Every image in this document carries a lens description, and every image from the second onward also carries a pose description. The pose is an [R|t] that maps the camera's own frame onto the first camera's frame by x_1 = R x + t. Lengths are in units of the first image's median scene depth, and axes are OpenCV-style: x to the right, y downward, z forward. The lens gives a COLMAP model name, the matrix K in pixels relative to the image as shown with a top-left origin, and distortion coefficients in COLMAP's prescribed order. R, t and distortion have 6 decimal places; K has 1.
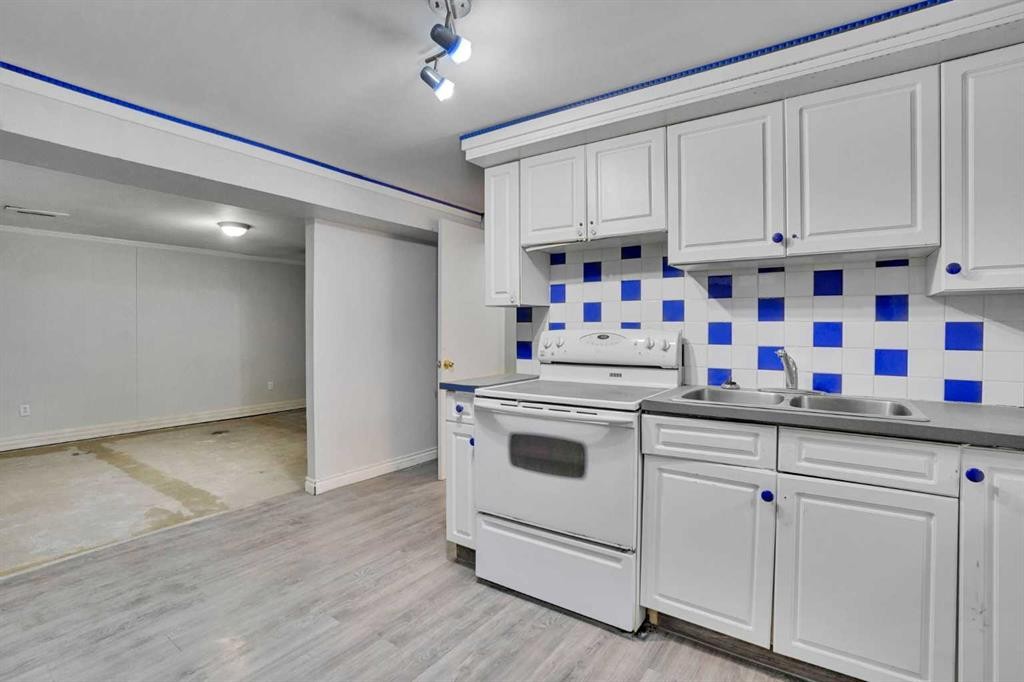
lens RADIAL K [[478.8, 0, 515.0], [0, 478.8, 344.8], [0, 0, 1]] dist [-0.063956, 0.021152]
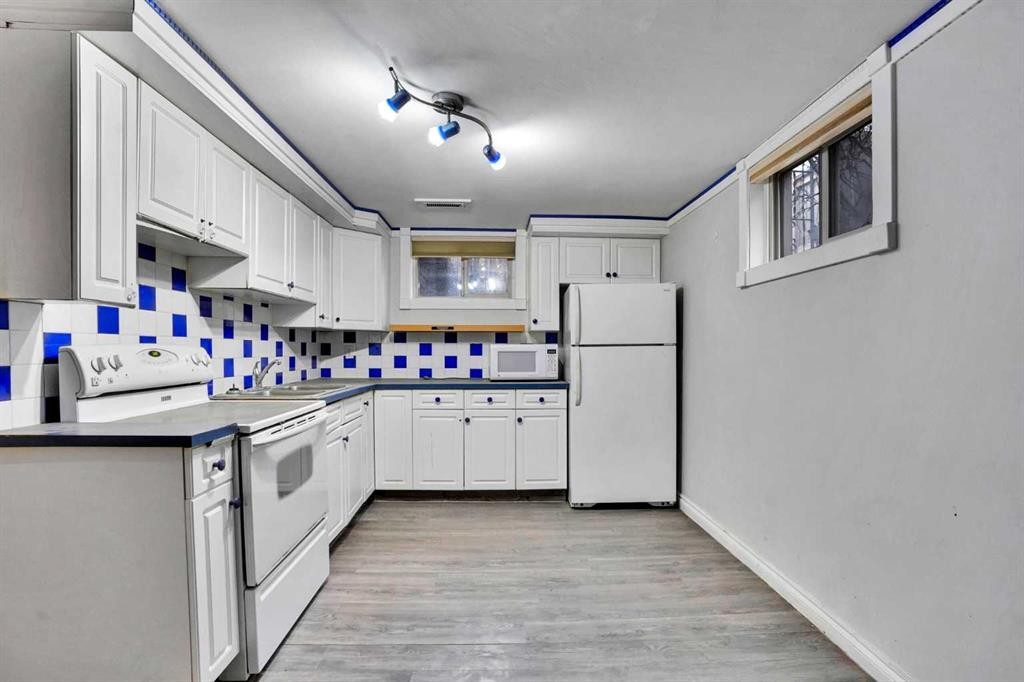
lens RADIAL K [[478.8, 0, 511.1], [0, 478.8, 343.2], [0, 0, 1]] dist [-0.063956, 0.021152]
pose [[-0.603159, -0.007034, 0.797590, -0.878463], [0.003156, 0.999932, 0.011205, -0.045623], [-0.797614, 0.009276, -0.603096, 1.077694]]
